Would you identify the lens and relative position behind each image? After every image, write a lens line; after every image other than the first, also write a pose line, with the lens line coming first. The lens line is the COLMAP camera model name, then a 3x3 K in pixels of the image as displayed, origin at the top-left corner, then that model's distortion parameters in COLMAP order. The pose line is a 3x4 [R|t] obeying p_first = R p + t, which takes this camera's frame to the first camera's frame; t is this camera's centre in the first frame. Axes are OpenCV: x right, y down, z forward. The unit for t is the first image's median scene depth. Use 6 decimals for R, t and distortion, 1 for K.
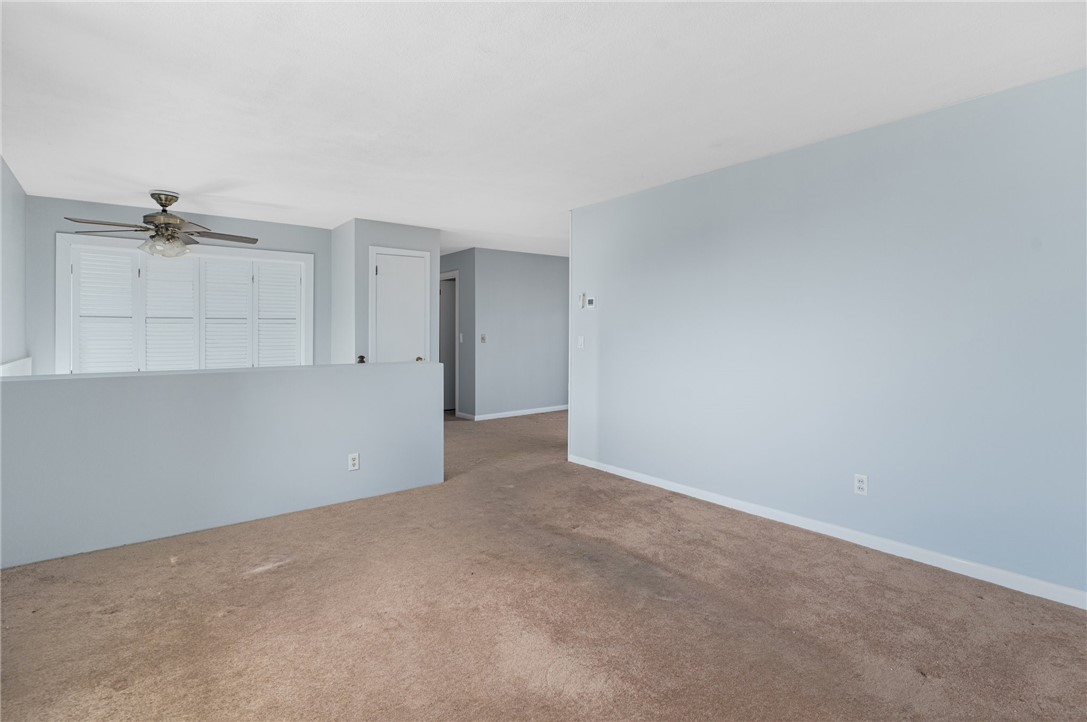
lens RADIAL K [[535.9, 0, 534.1], [0, 535.9, 331.8], [0, 0, 1]] dist [-0.001225, 0.001248]
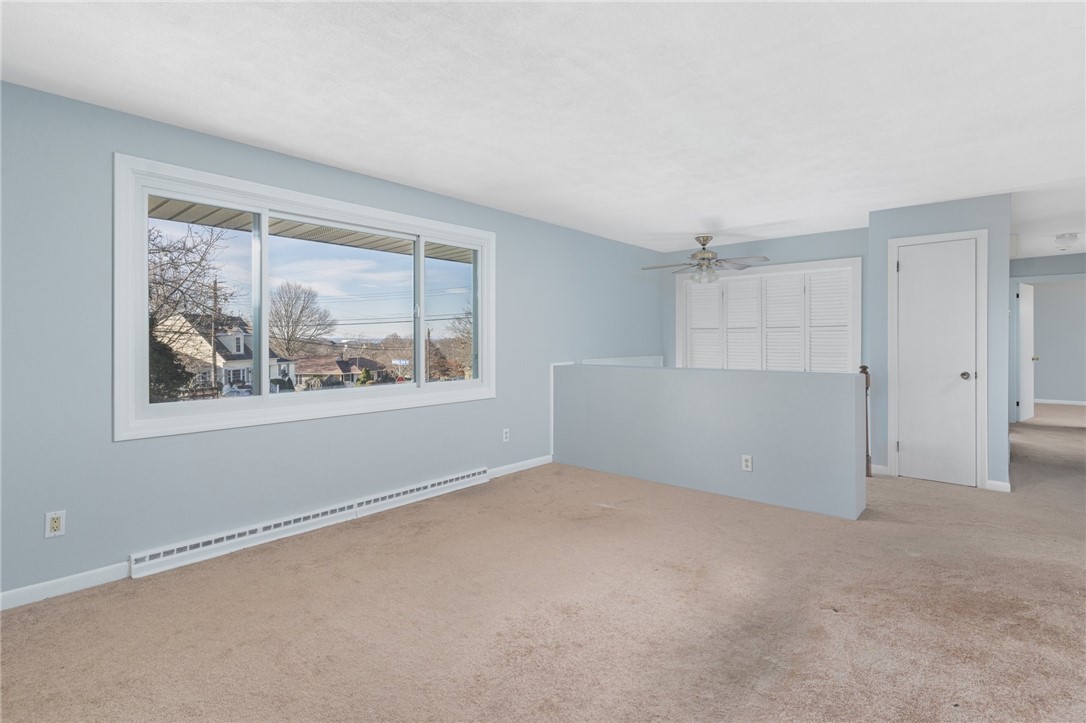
lens RADIAL K [[535.4, 0, 549.7], [0, 535.4, 342.7], [0, 0, 1]] dist [-0.001225, 0.001248]
pose [[0.187926, 0.006055, -0.982164, 0.547488], [0.003940, 0.999968, 0.006919, -0.002710], [0.982175, -0.005170, 0.187897, 0.371849]]
